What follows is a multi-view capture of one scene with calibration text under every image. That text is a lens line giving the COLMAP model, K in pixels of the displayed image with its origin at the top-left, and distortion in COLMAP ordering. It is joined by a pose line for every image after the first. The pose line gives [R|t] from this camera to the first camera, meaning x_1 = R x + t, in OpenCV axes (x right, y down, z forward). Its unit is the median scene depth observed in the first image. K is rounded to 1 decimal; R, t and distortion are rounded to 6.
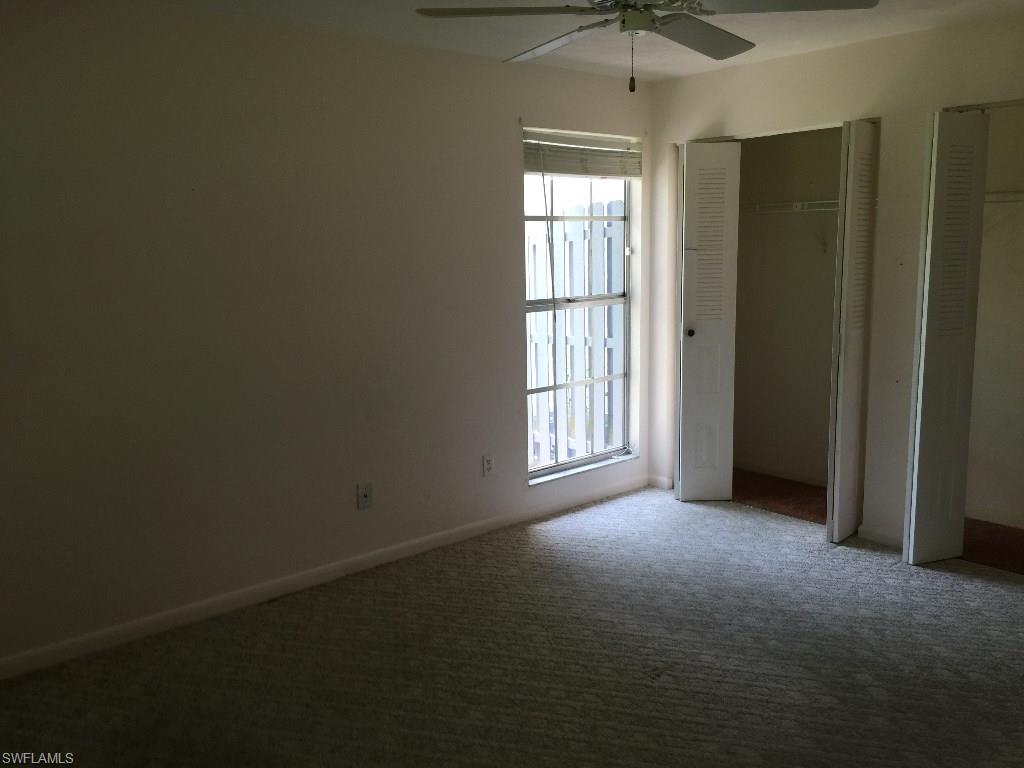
lens RADIAL K [[901.2, 0, 512.0], [0, 901.2, 384.0], [0, 0, 1]] dist [0.103837, -0.092605]
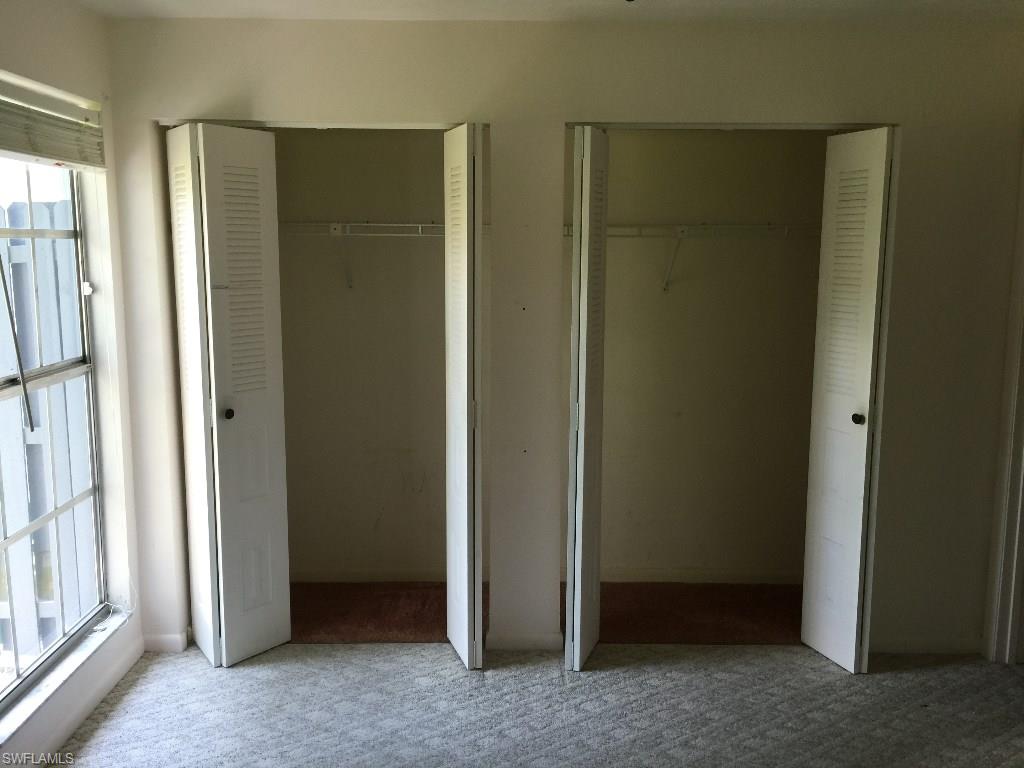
lens RADIAL K [[876.7, 0, 512.1], [0, 876.7, 381.2], [0, 0, 1]] dist [0.126634, -0.209740]
pose [[0.657322, -0.095802, 0.747496, -0.143646], [0.105940, 0.993784, 0.034207, -0.078885], [-0.746126, 0.056705, 0.663385, 0.413206]]
